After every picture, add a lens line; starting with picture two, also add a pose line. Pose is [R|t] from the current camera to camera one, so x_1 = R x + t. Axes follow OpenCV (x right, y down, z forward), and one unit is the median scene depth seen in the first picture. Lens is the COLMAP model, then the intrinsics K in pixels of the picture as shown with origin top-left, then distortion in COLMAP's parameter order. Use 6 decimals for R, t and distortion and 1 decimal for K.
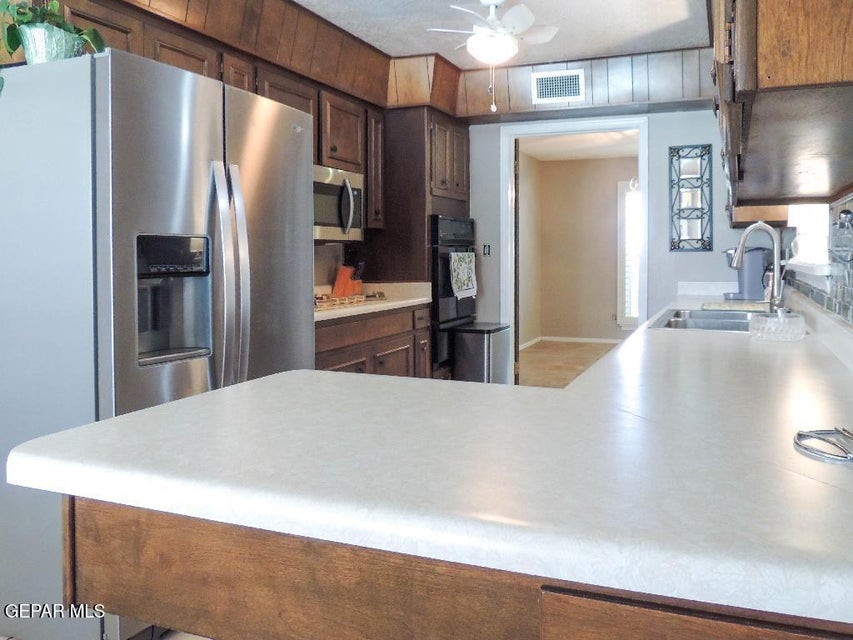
lens RADIAL K [[716.3, 0, 427.5], [0, 716.3, 267.7], [0, 0, 1]] dist [-0.019364, -0.002187]
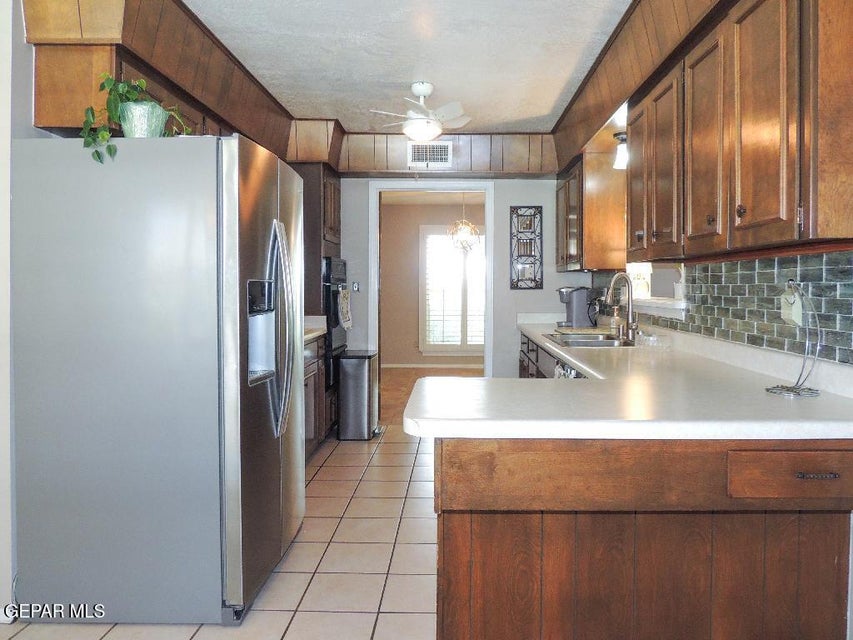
lens RADIAL K [[693.8, 0, 425.7], [0, 693.8, 296.2], [0, 0, 1]] dist [0.001131, -0.001035]
pose [[0.943173, 0.000014, 0.332303, -0.216162], [0.001590, 0.999988, -0.004556, -0.005215], [-0.332300, 0.004825, 0.943162, -0.110271]]
